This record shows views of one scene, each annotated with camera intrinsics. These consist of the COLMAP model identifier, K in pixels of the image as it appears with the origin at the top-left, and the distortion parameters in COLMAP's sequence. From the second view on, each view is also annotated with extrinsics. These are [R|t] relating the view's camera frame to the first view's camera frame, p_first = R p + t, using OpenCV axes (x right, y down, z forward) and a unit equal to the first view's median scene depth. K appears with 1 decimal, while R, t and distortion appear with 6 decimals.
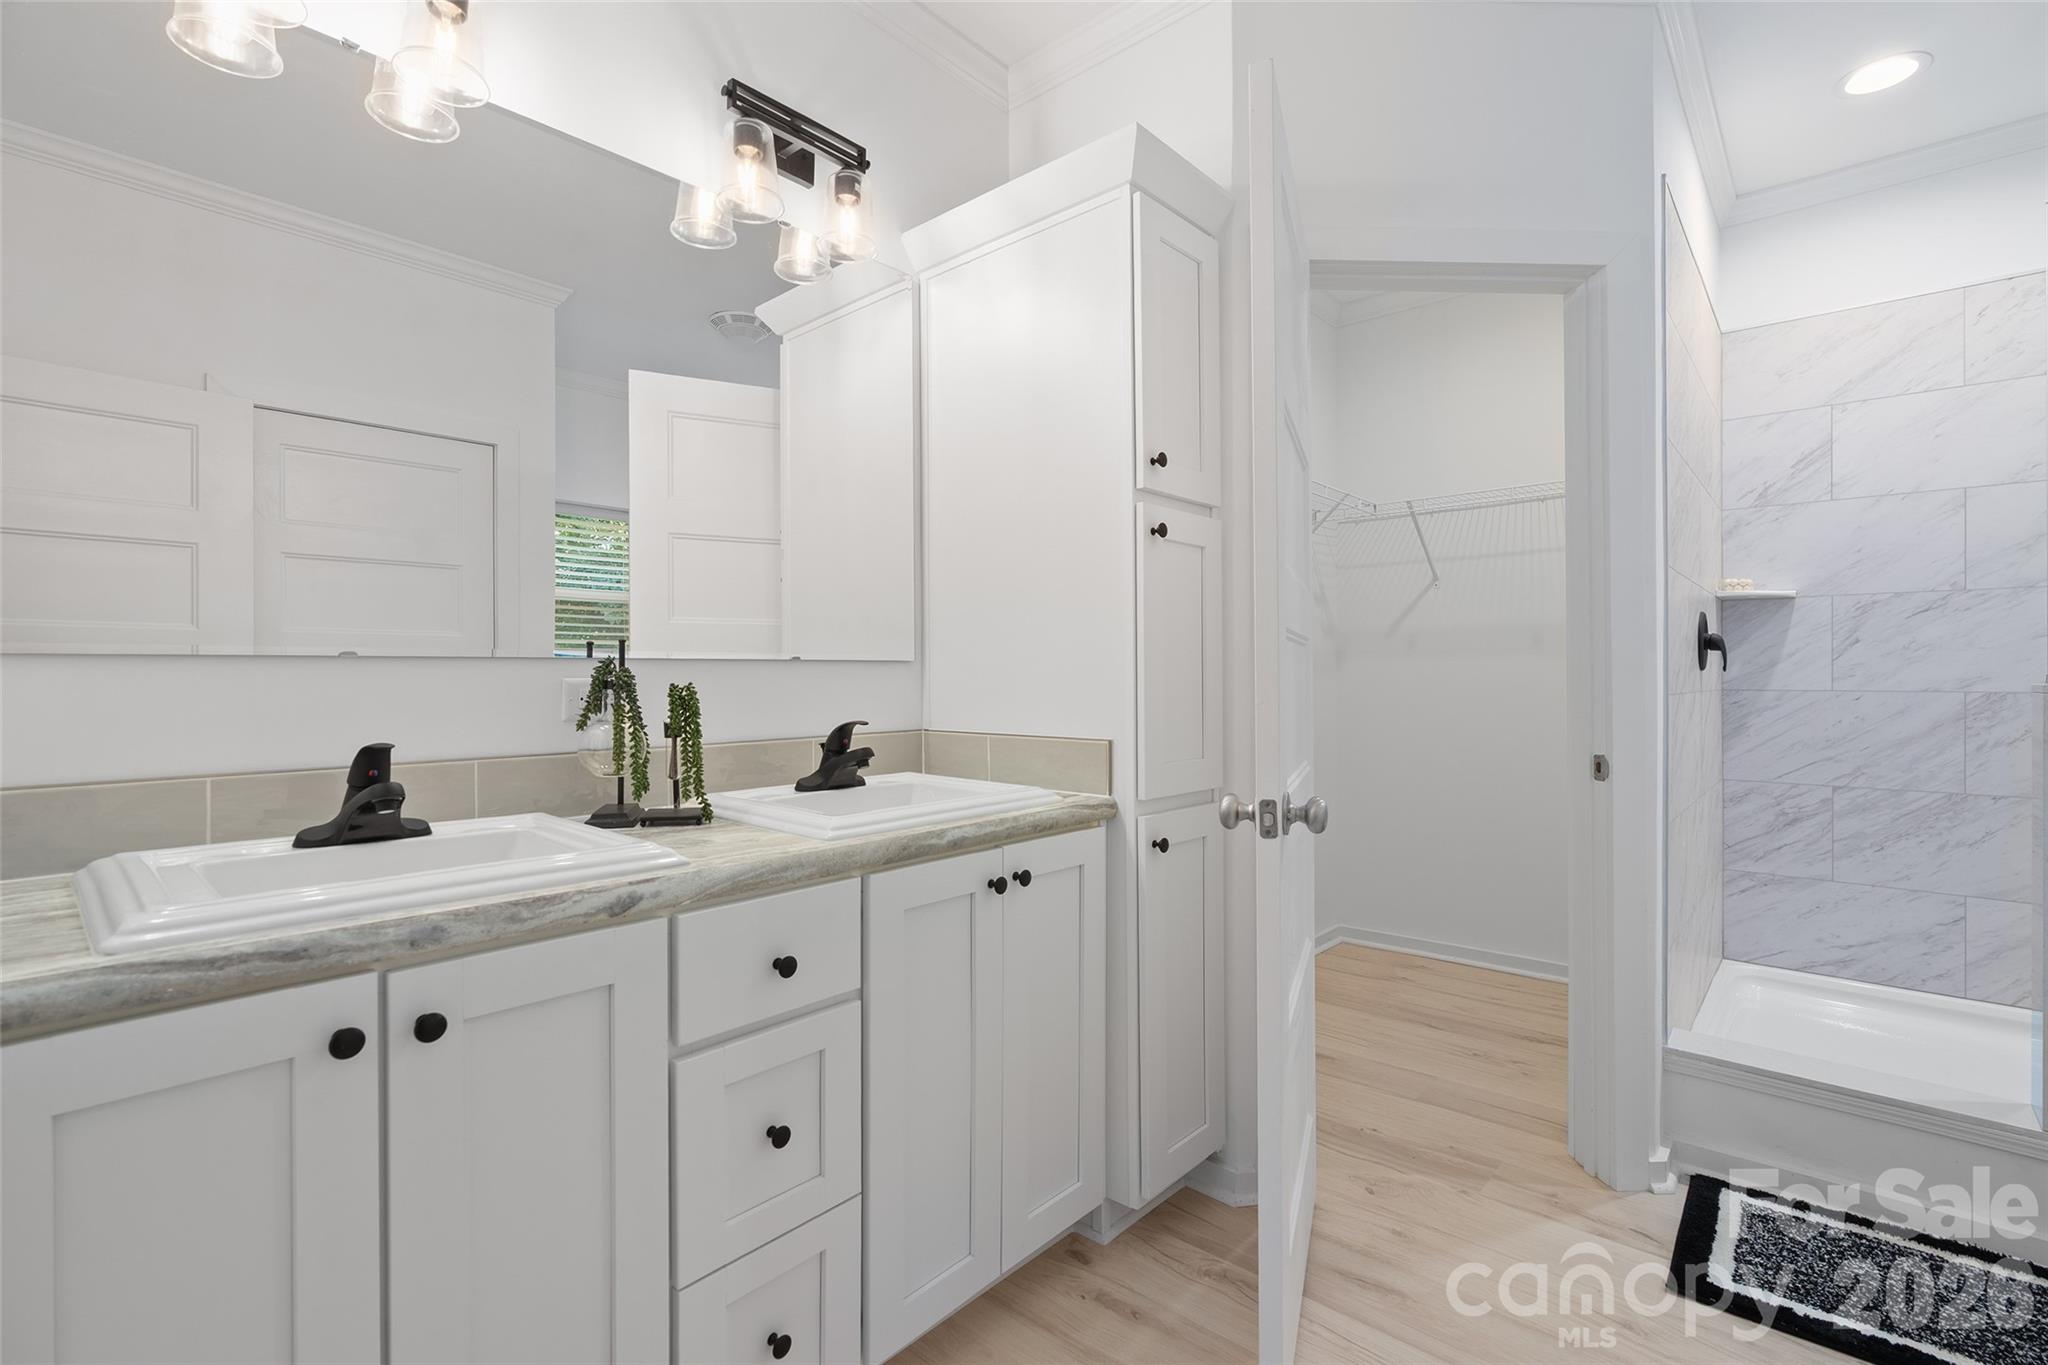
lens RADIAL K [[923.7, 0, 1028.0], [0, 923.7, 673.8], [0, 0, 1]] dist [-0.011934, 0.003731]
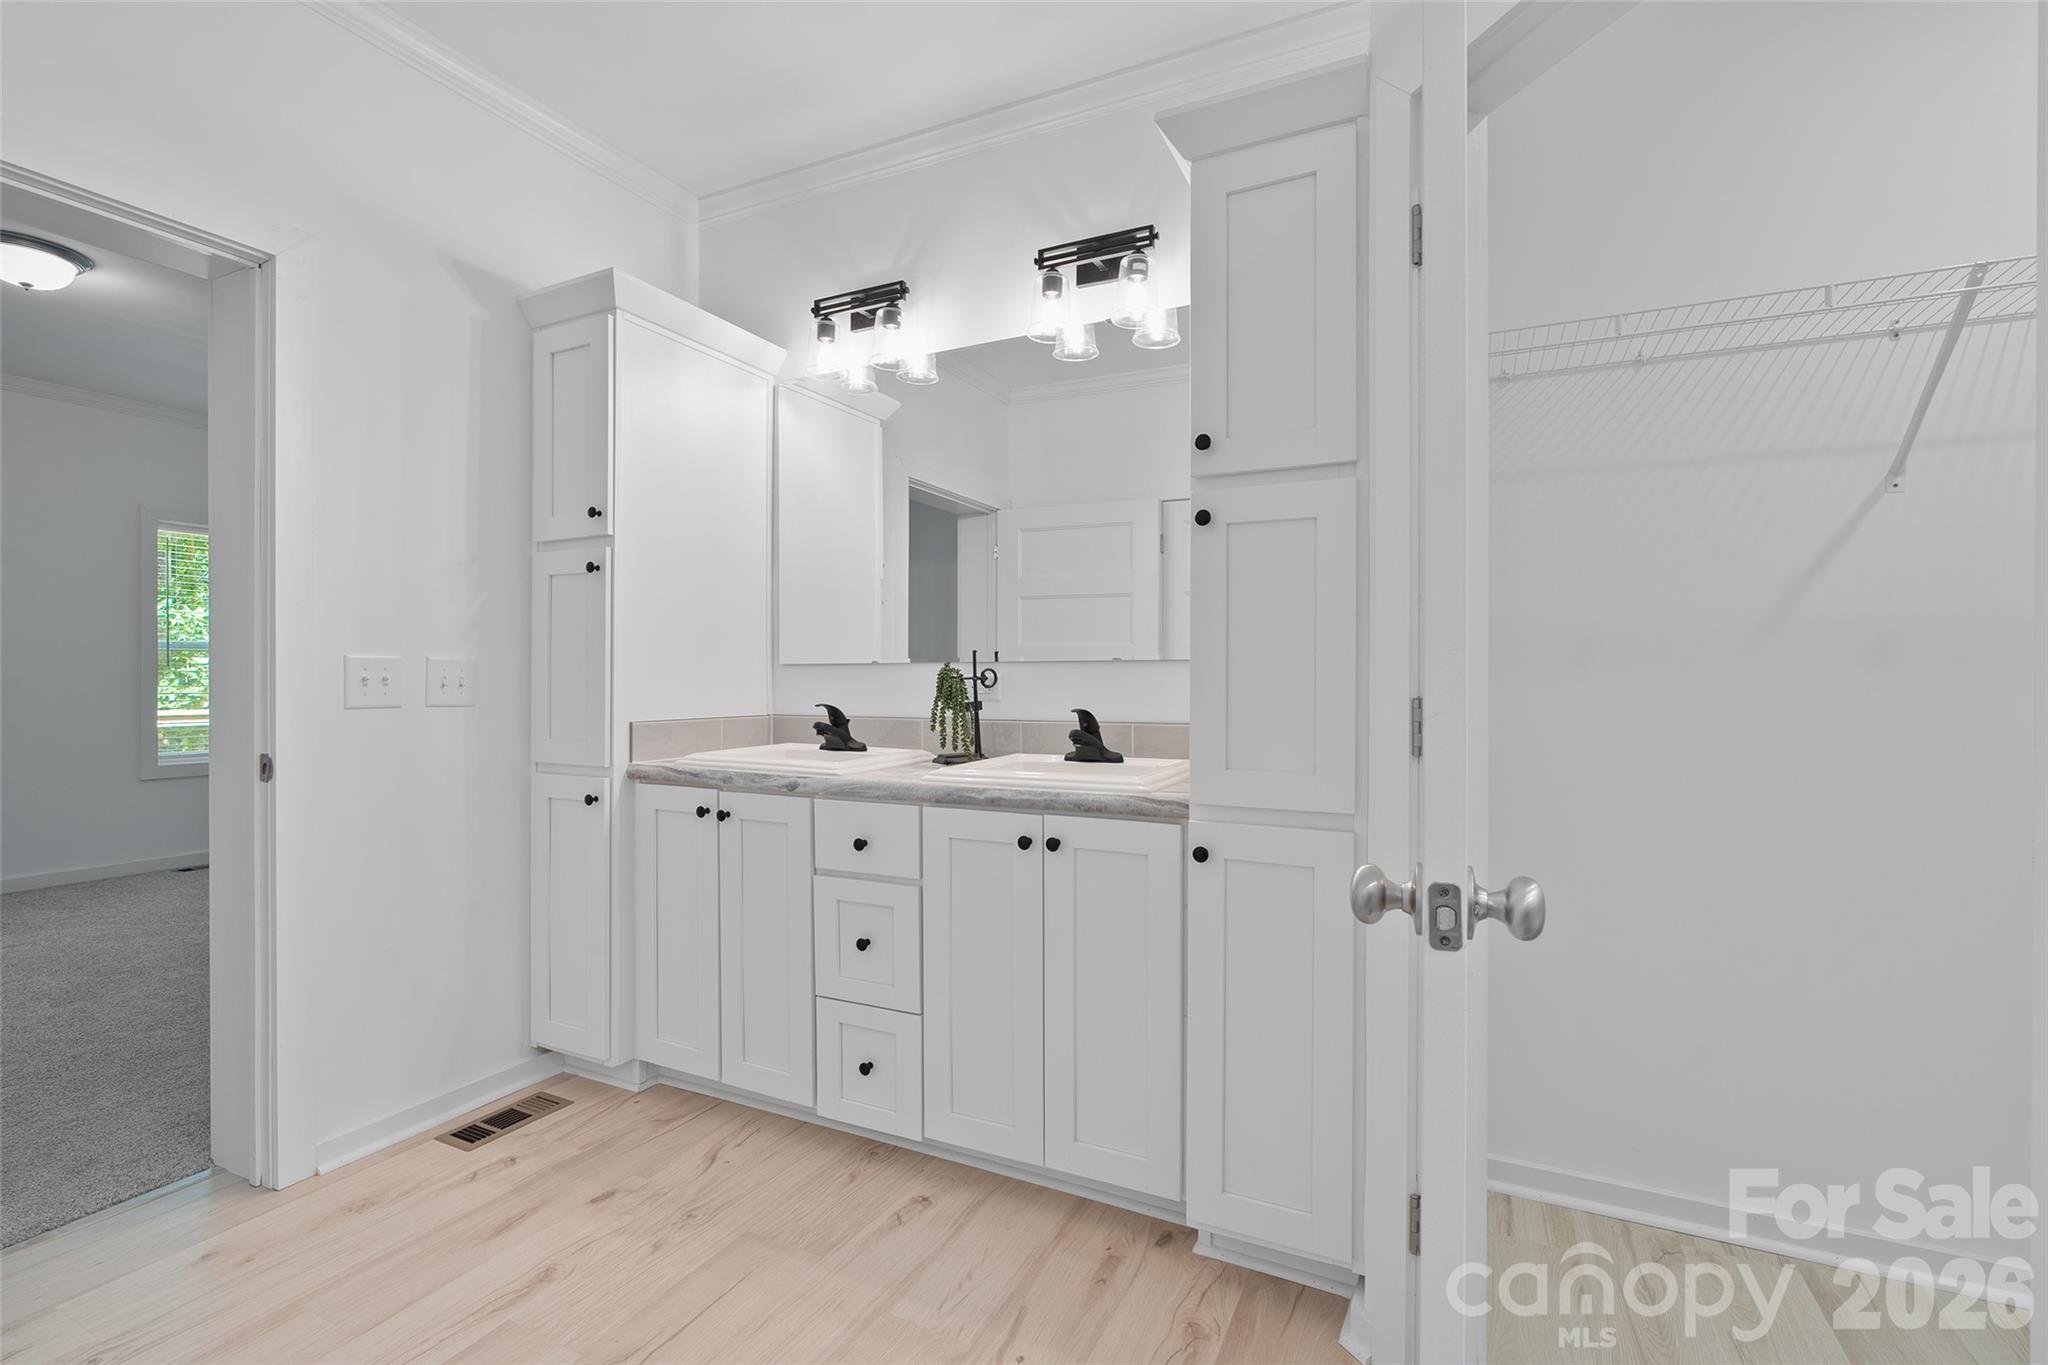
lens RADIAL K [[923.7, 0, 1031.1], [0, 923.7, 686.2], [0, 0, 1]] dist [-0.011934, 0.003731]
pose [[0.259757, 0.013580, -0.965579, 1.131105], [0.002891, 0.999886, 0.014841, 0.001359], [0.965670, -0.006647, 0.259688, 0.671696]]
